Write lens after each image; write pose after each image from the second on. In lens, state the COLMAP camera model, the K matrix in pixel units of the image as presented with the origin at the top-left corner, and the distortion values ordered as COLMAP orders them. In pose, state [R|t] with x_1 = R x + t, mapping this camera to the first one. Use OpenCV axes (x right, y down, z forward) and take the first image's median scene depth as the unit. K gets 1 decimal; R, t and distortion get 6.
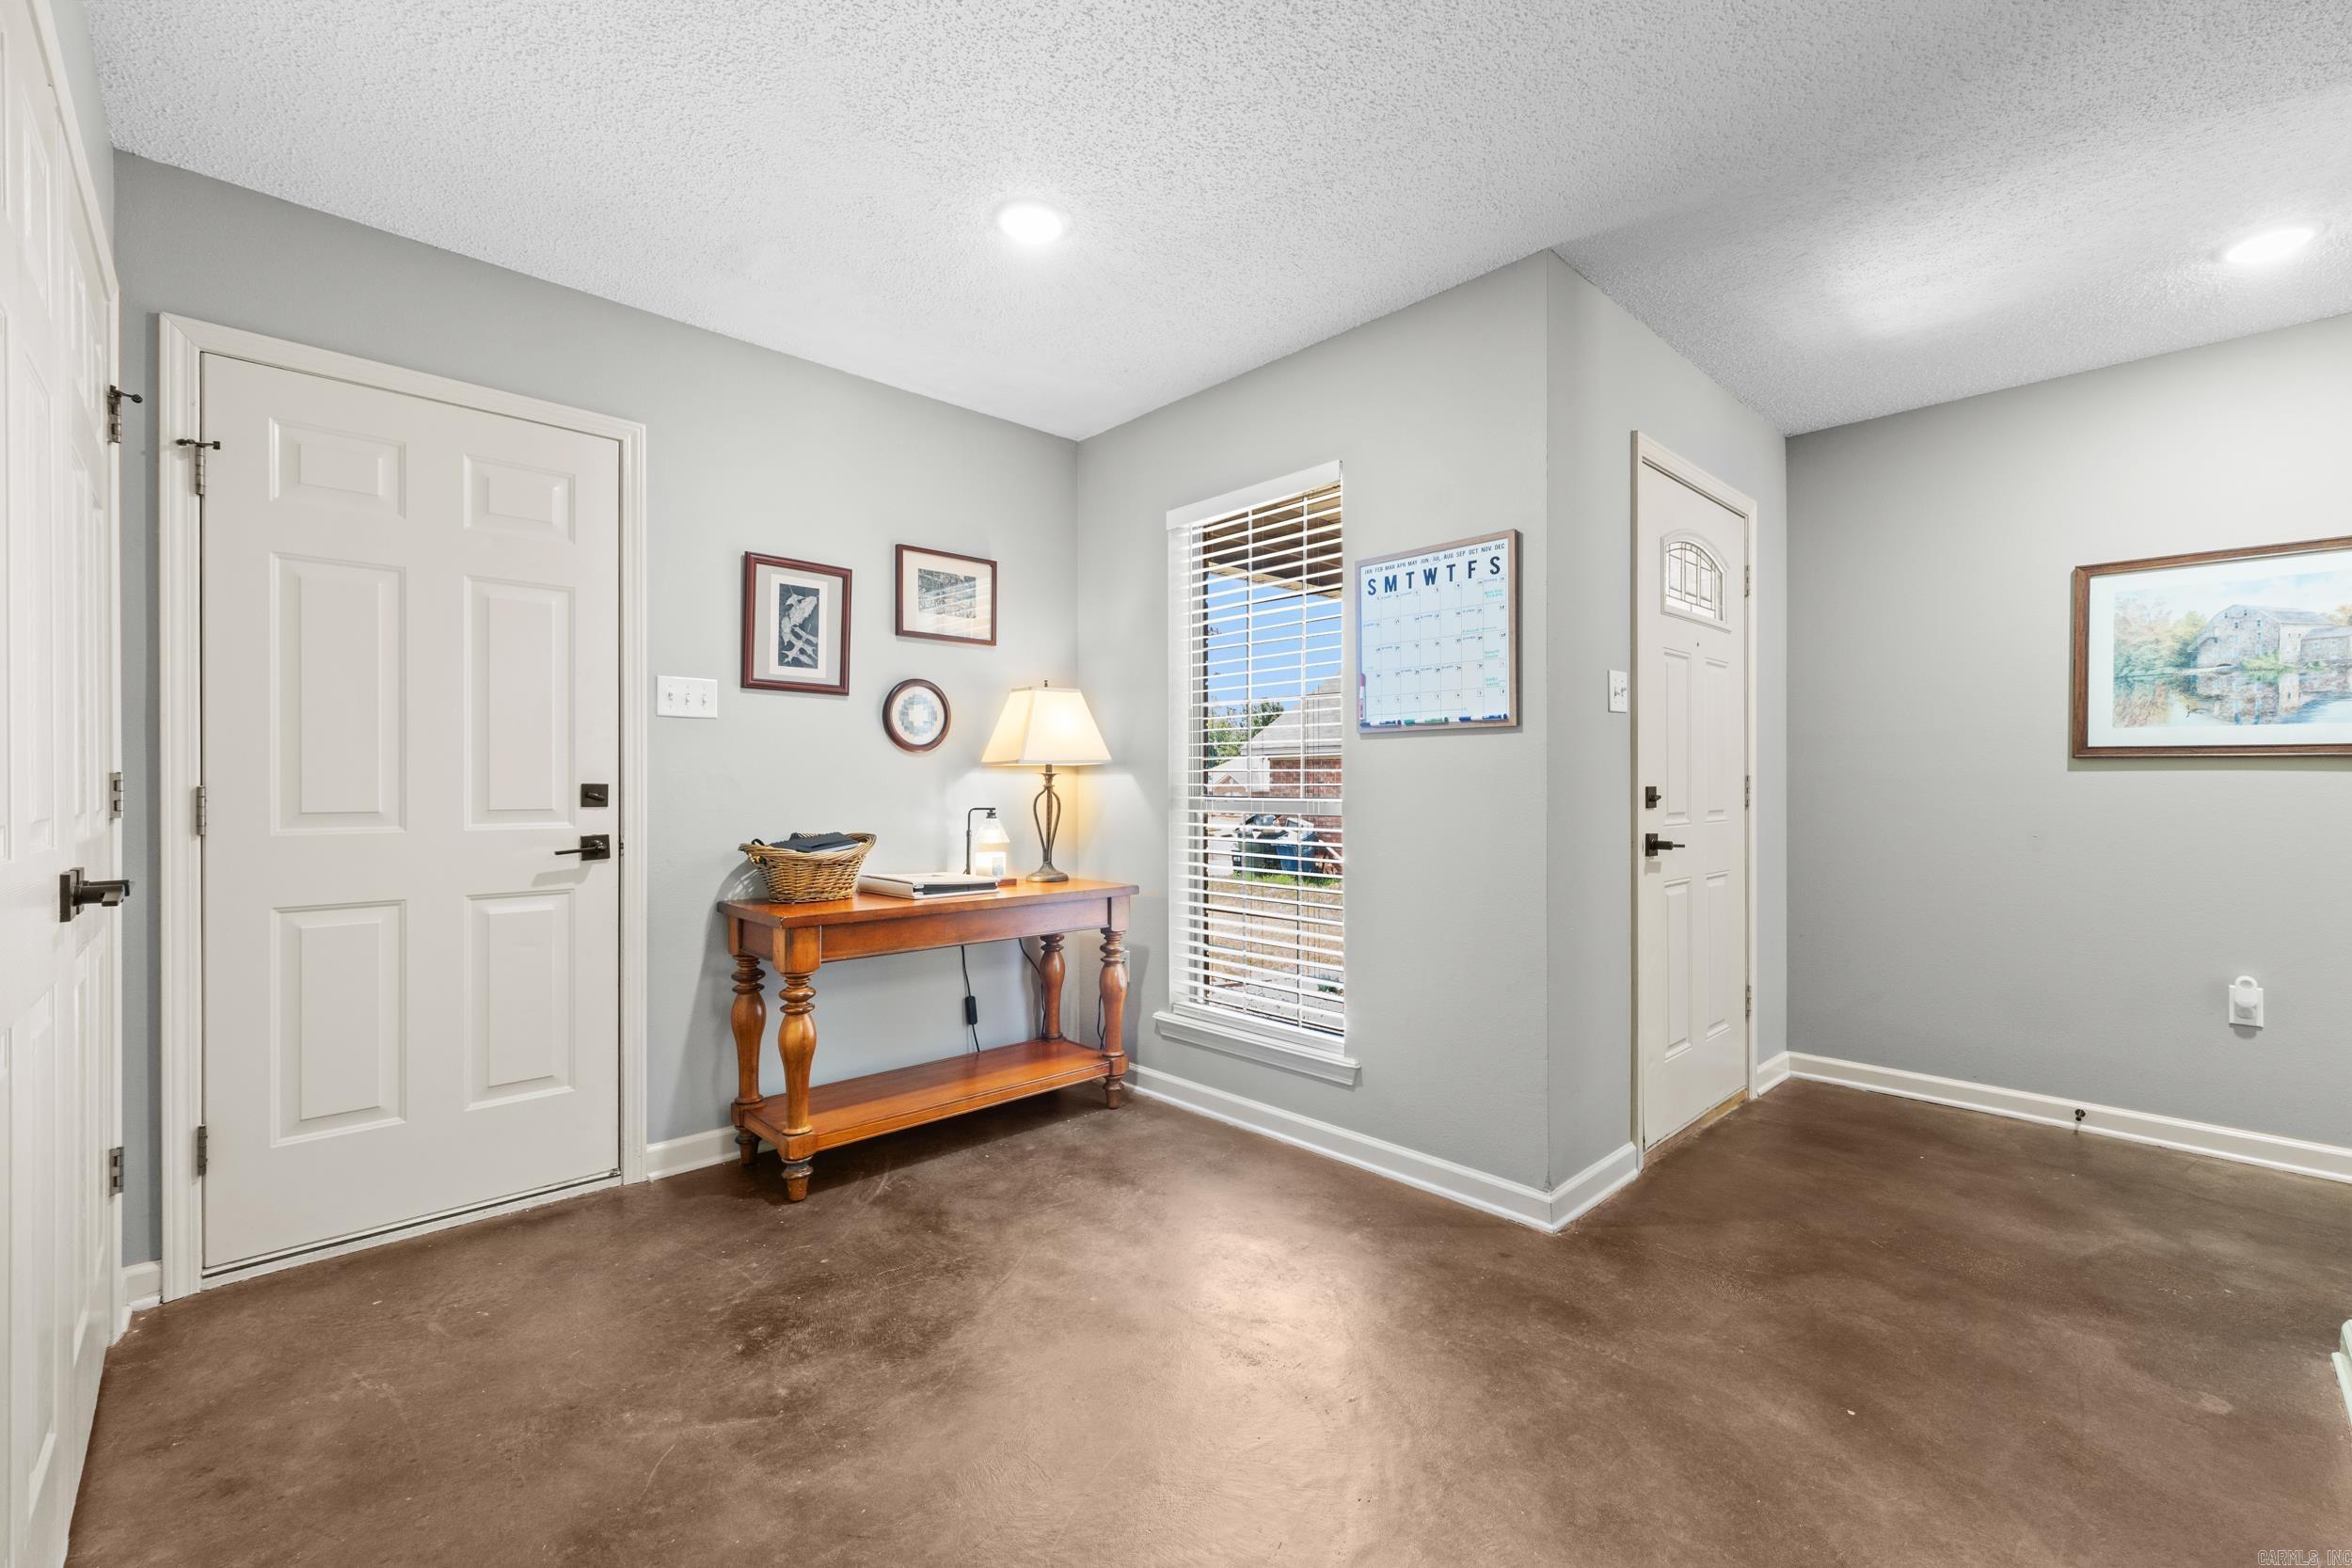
lens RADIAL K [[1001.1, 0, 1180.0], [0, 1001.1, 780.1], [0, 0, 1]] dist [0.001826, -0.000151]
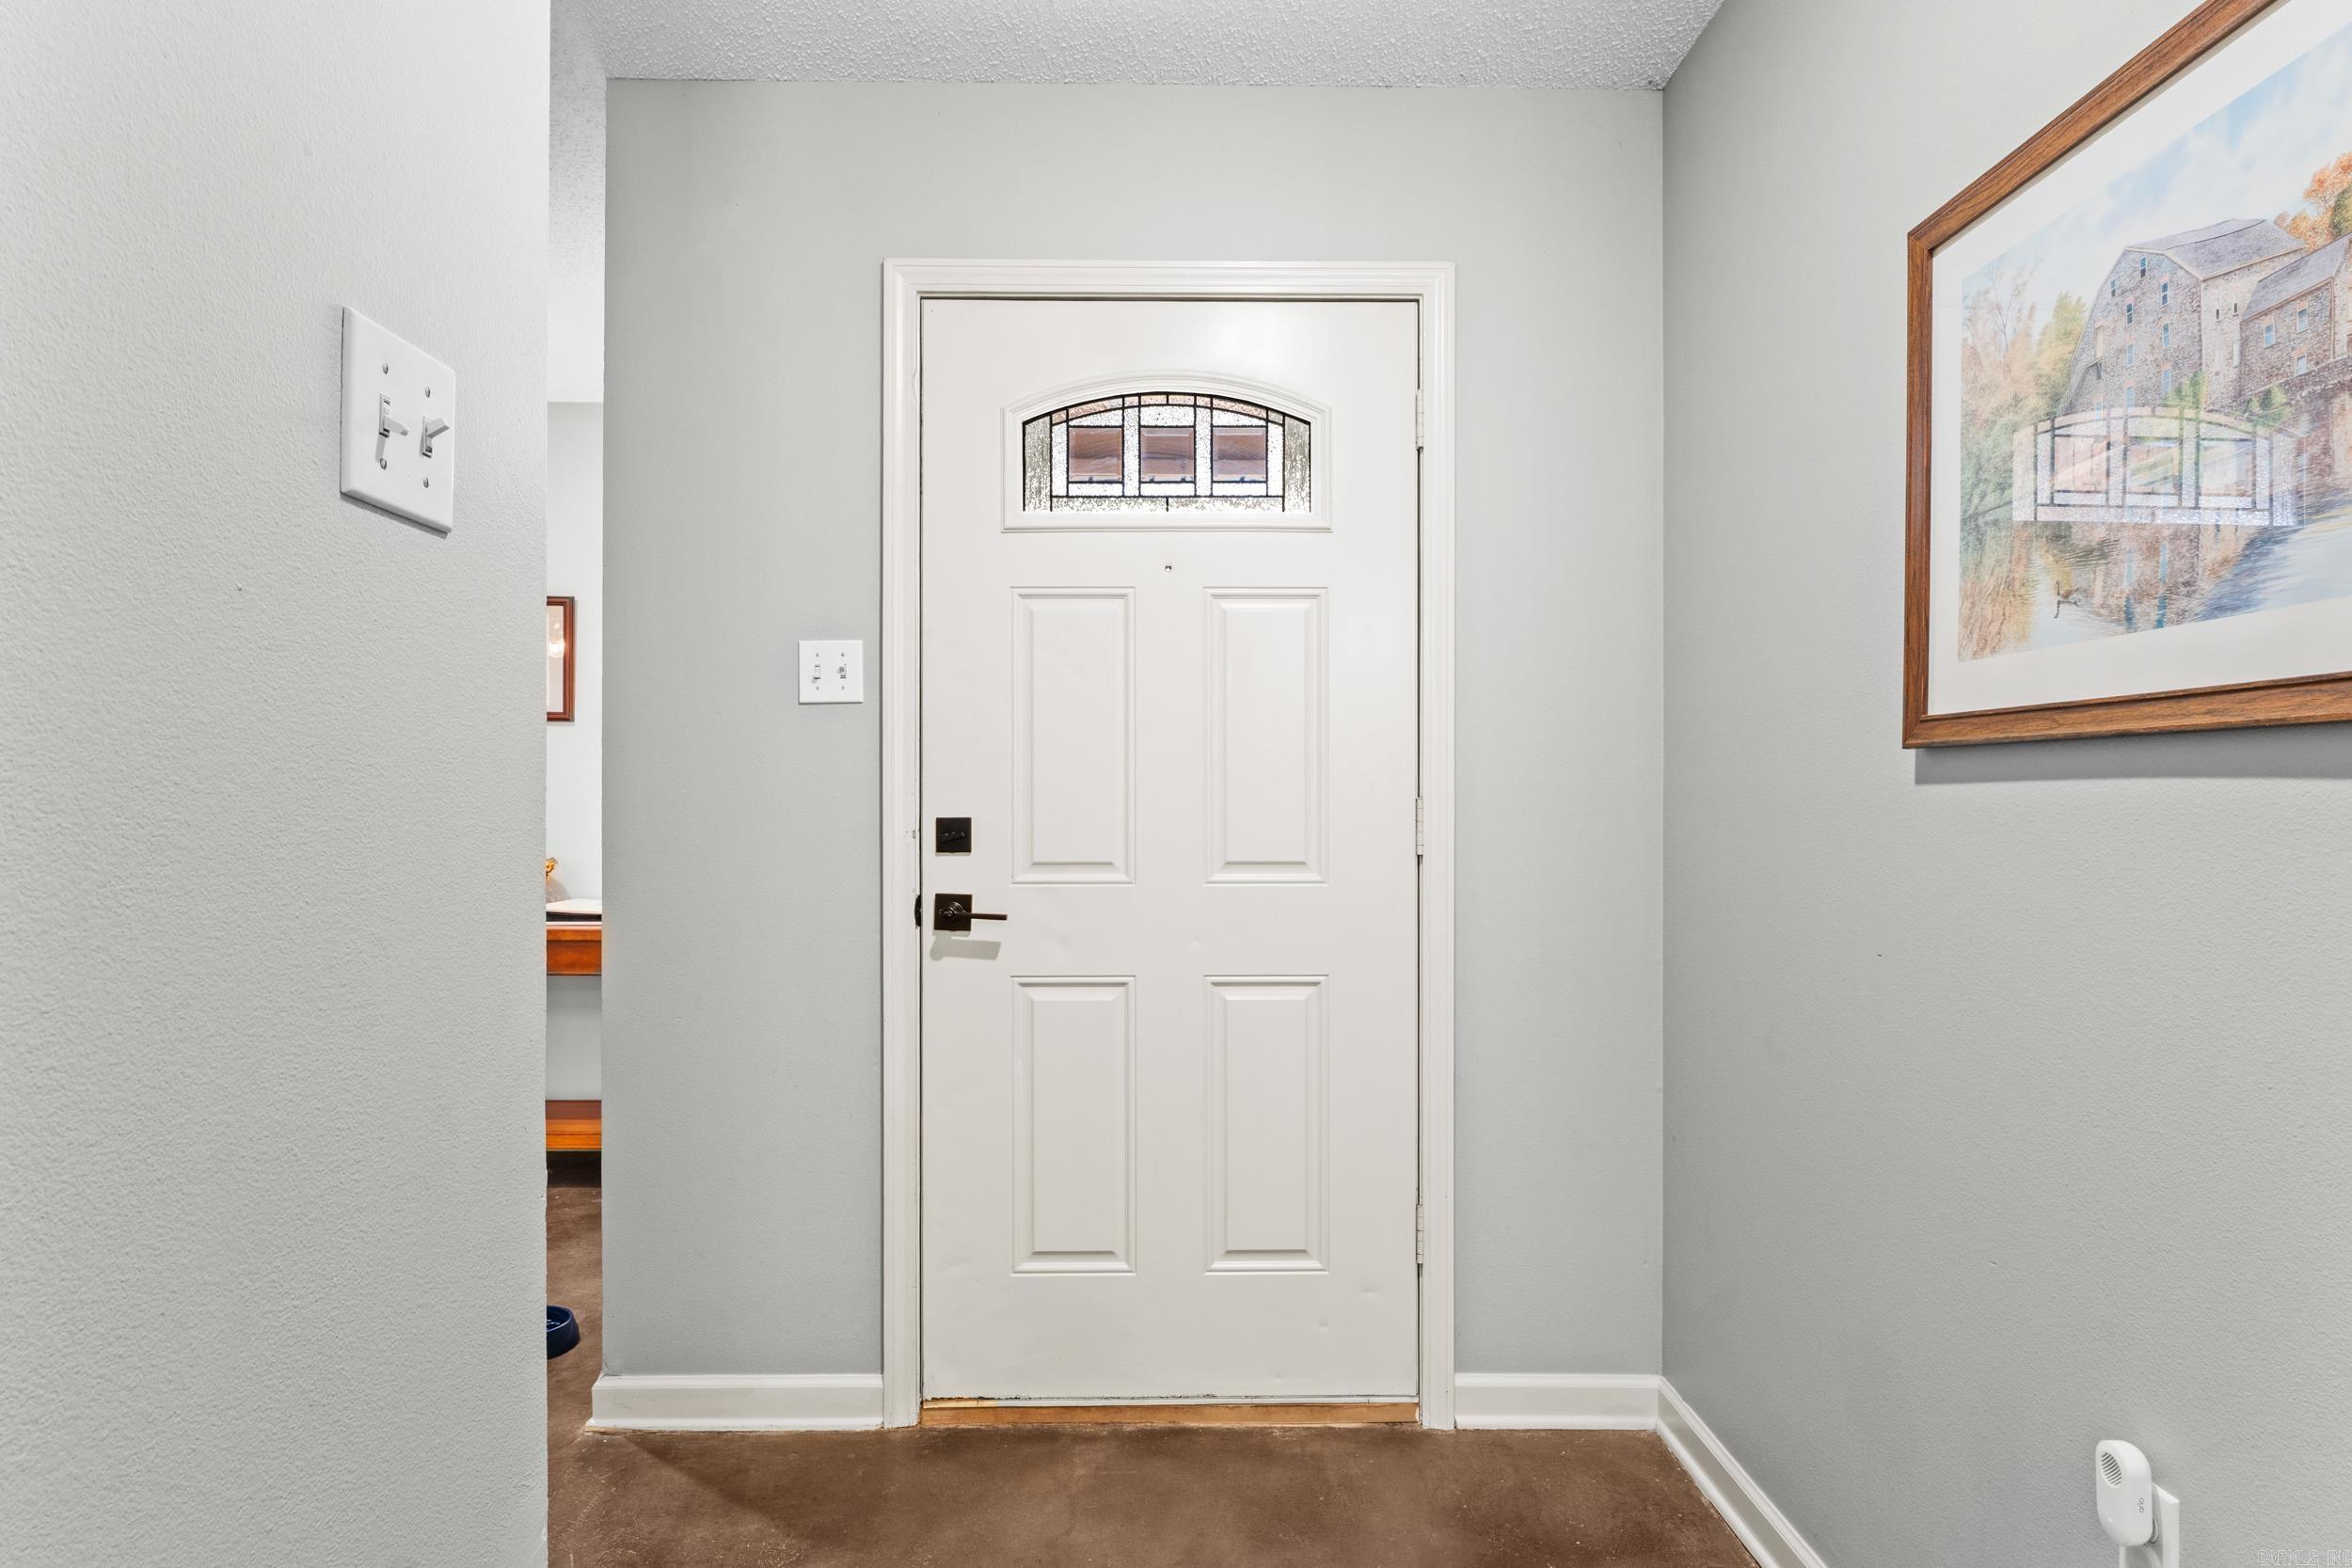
lens RADIAL K [[1319.2, 0, 1187.4], [0, 1319.2, 797.4], [0, 0, 1]] dist [-0.000060, -0.000497]
pose [[0.725730, -0.004327, -0.687966, 1.096472], [0.002426, 0.999990, -0.003731, -0.002985], [0.687976, 0.001039, 0.725733, 0.489871]]
